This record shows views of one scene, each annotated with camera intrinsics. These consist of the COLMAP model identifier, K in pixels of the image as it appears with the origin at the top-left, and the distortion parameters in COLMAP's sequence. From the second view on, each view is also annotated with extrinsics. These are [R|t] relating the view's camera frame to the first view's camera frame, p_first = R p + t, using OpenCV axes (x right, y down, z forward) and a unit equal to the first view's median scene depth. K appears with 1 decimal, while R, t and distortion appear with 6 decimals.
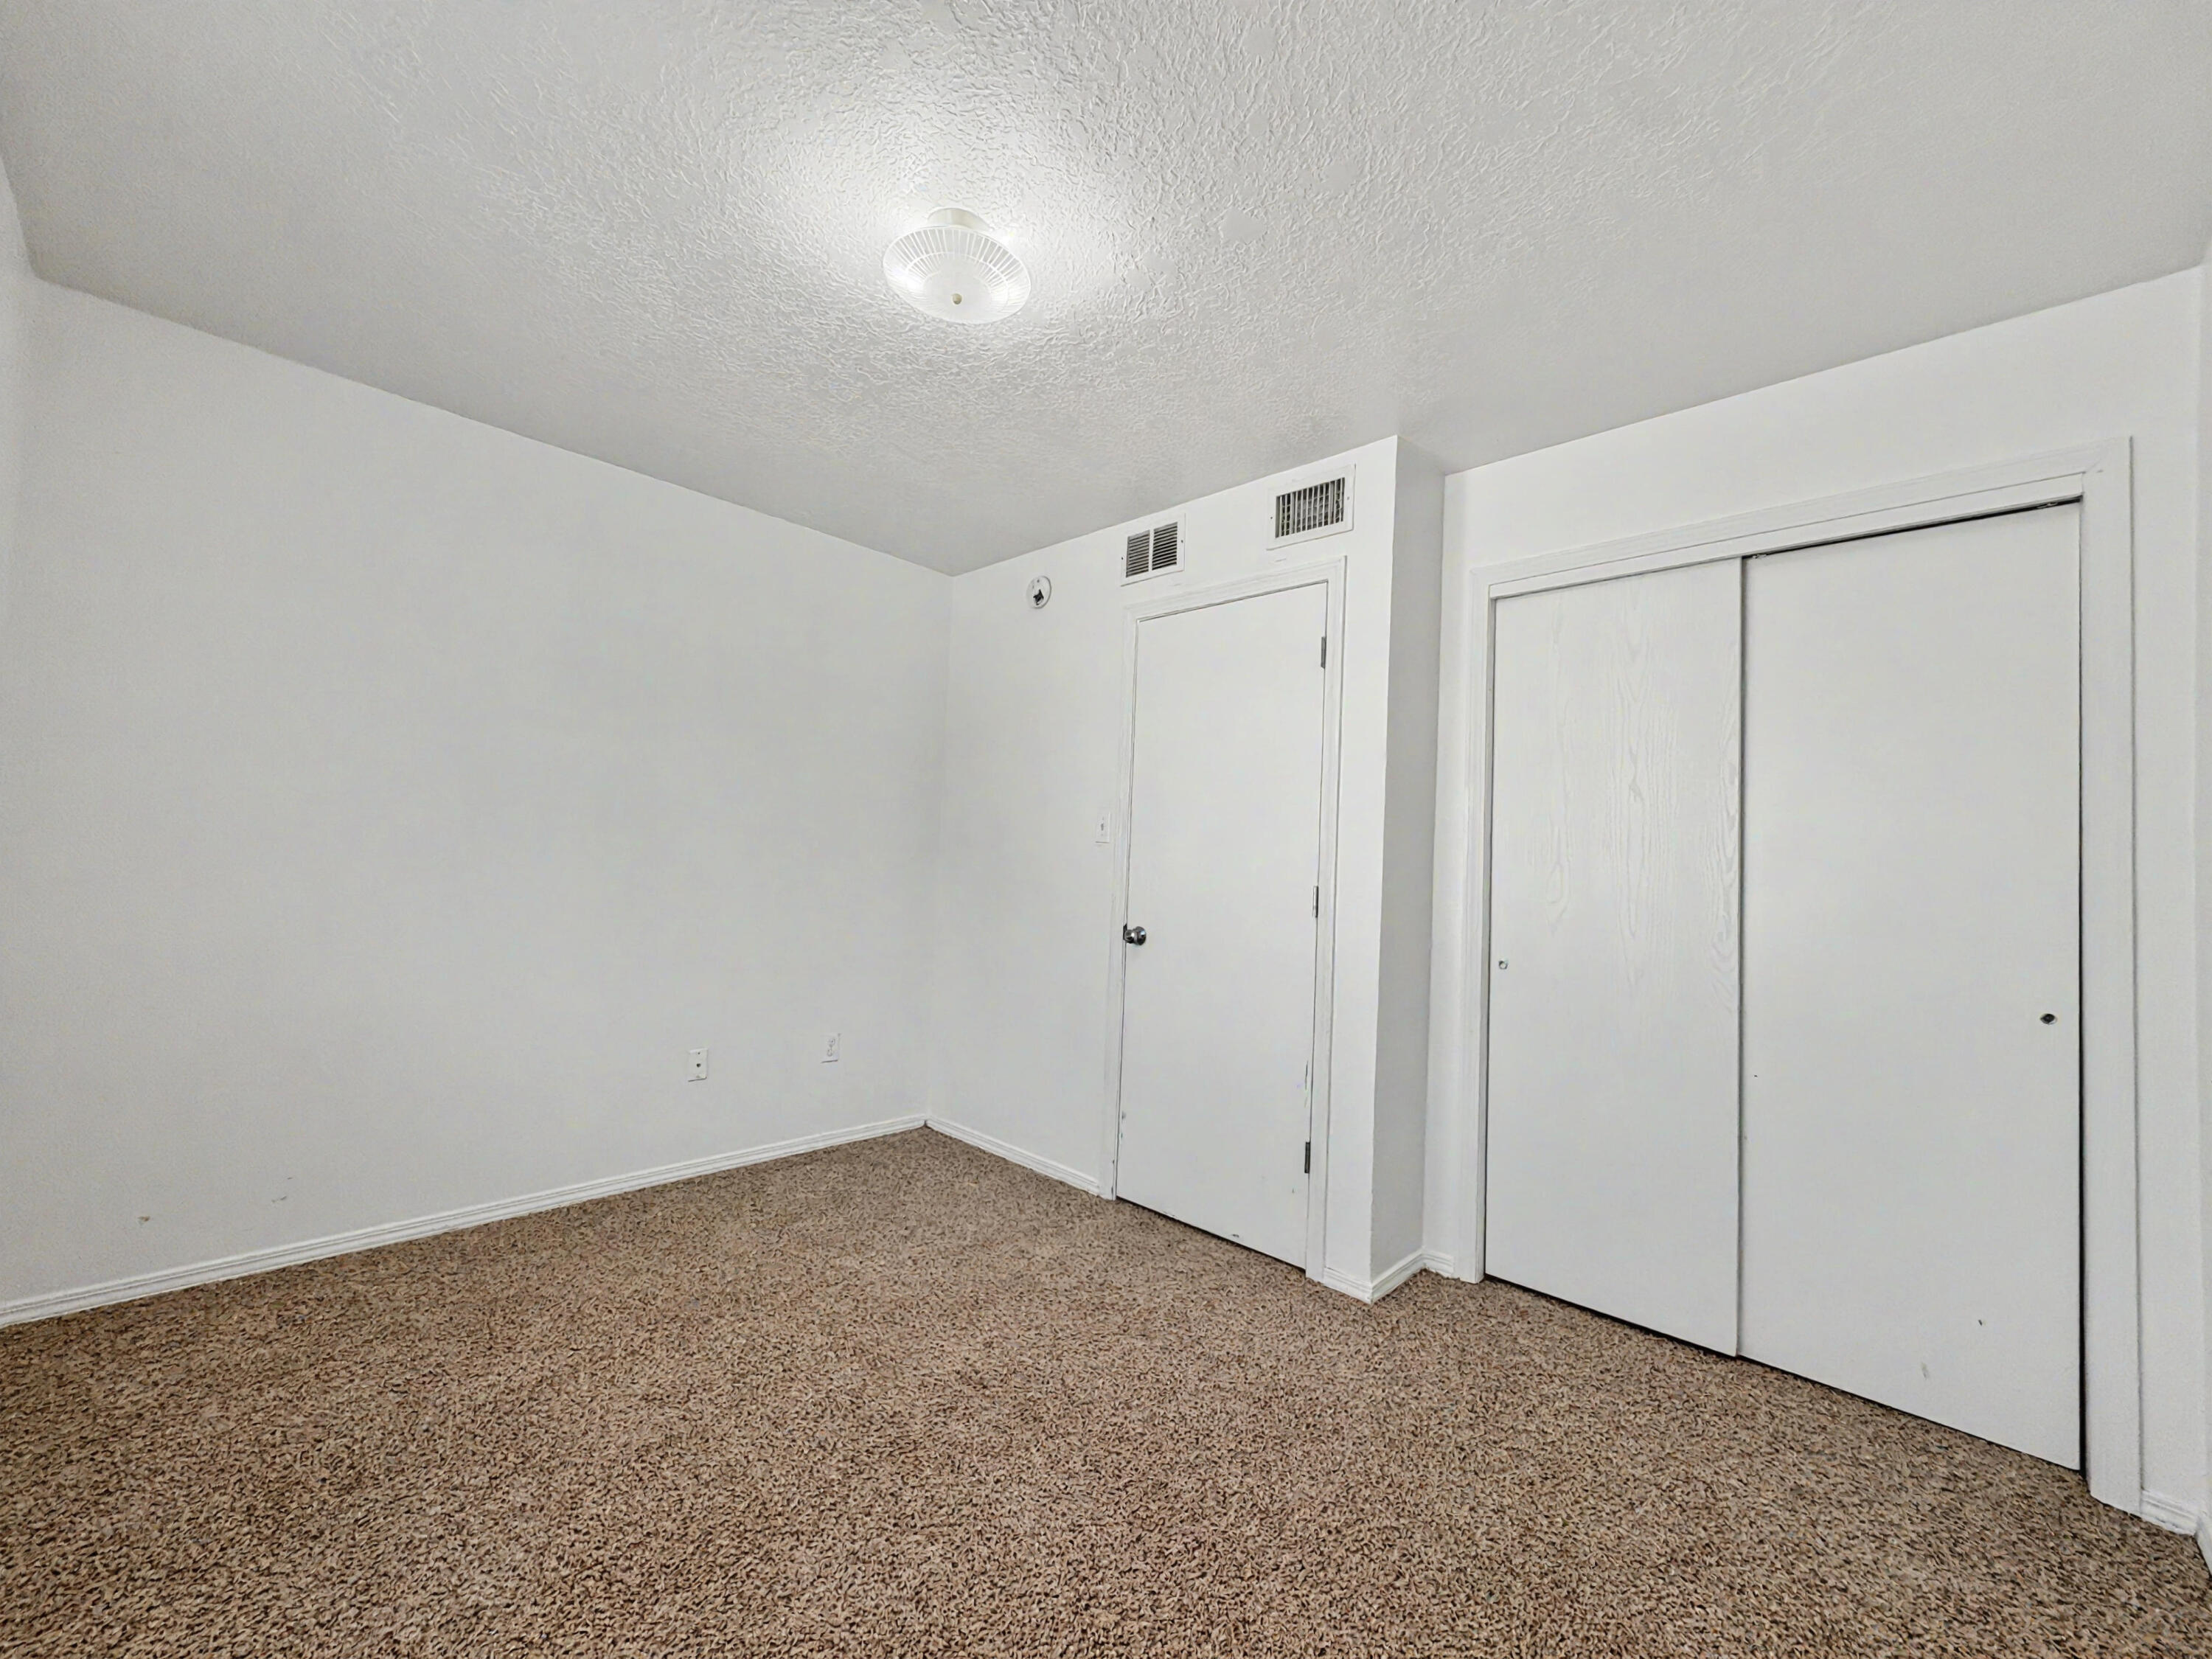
lens RADIAL K [[880.8, 0, 1102.0], [0, 880.8, 837.0], [0, 0, 1]] dist [0.000580, -0.000442]
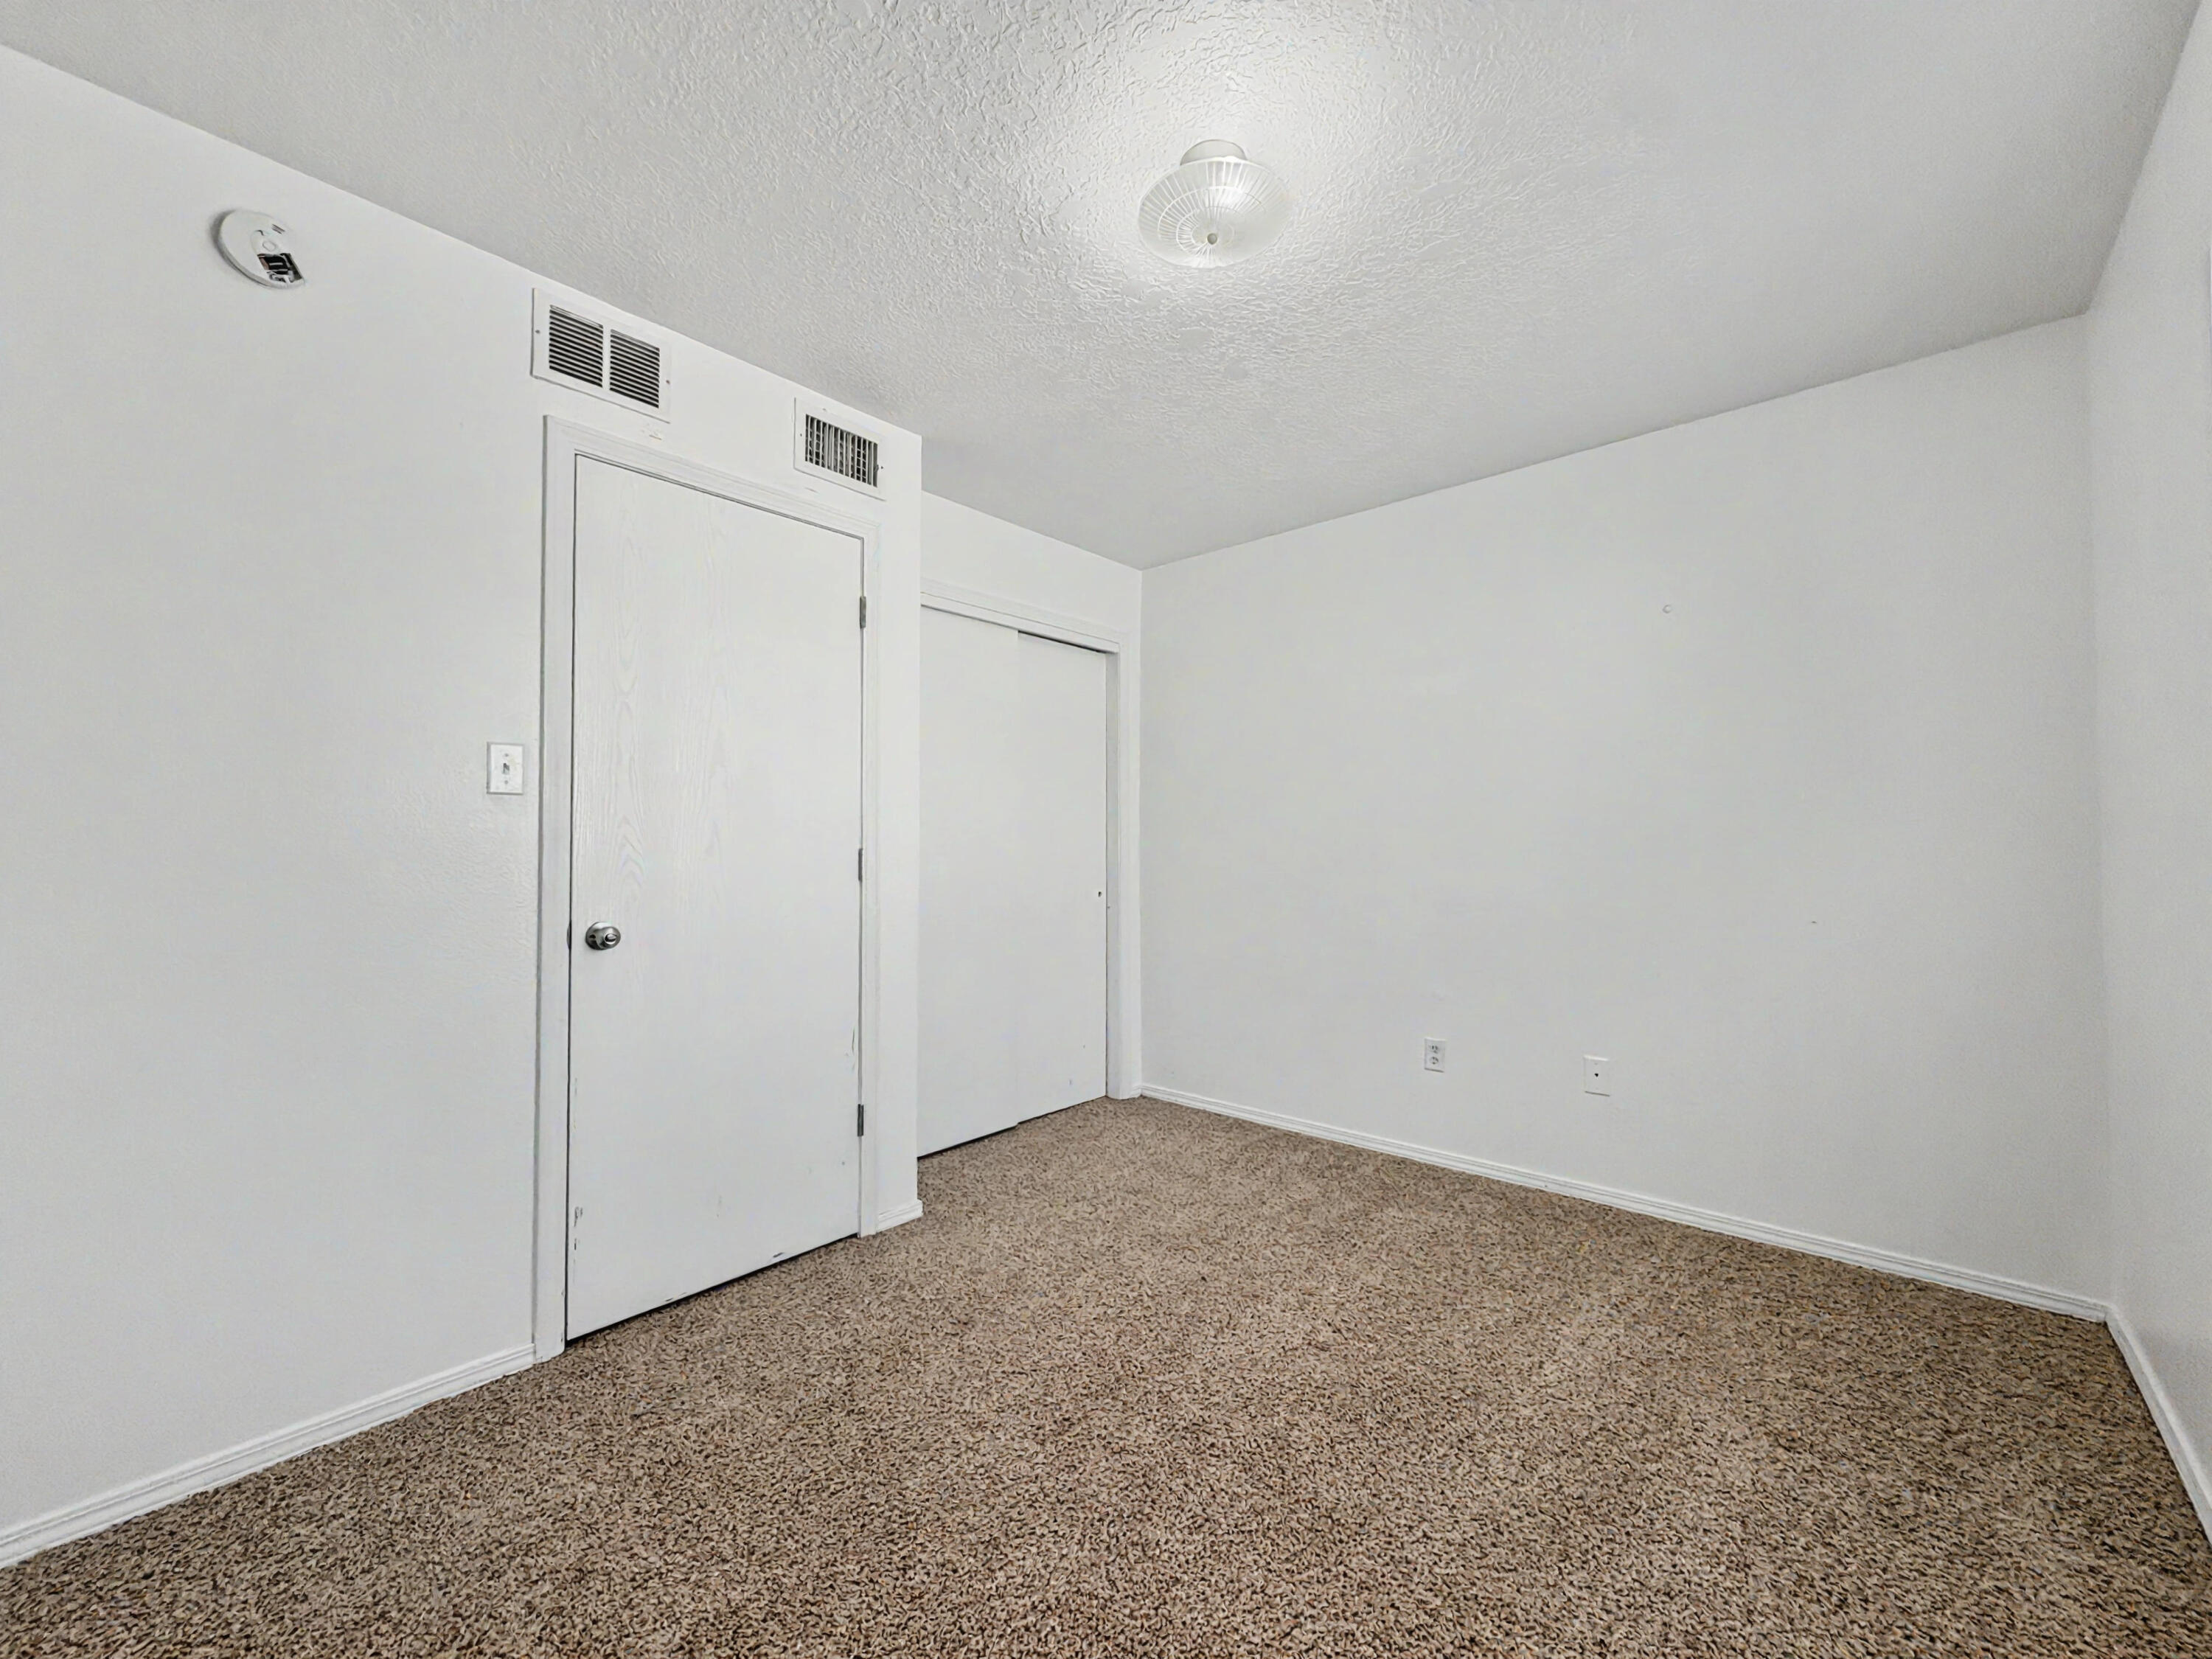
lens RADIAL K [[880.8, 0, 1102.4], [0, 880.8, 827.6], [0, 0, 1]] dist [0.000580, -0.000442]
pose [[-0.033232, -0.018993, 0.999267, -0.712446], [-0.036263, 0.999184, 0.017785, 0.004540], [-0.998790, -0.035645, -0.033894, 0.718348]]
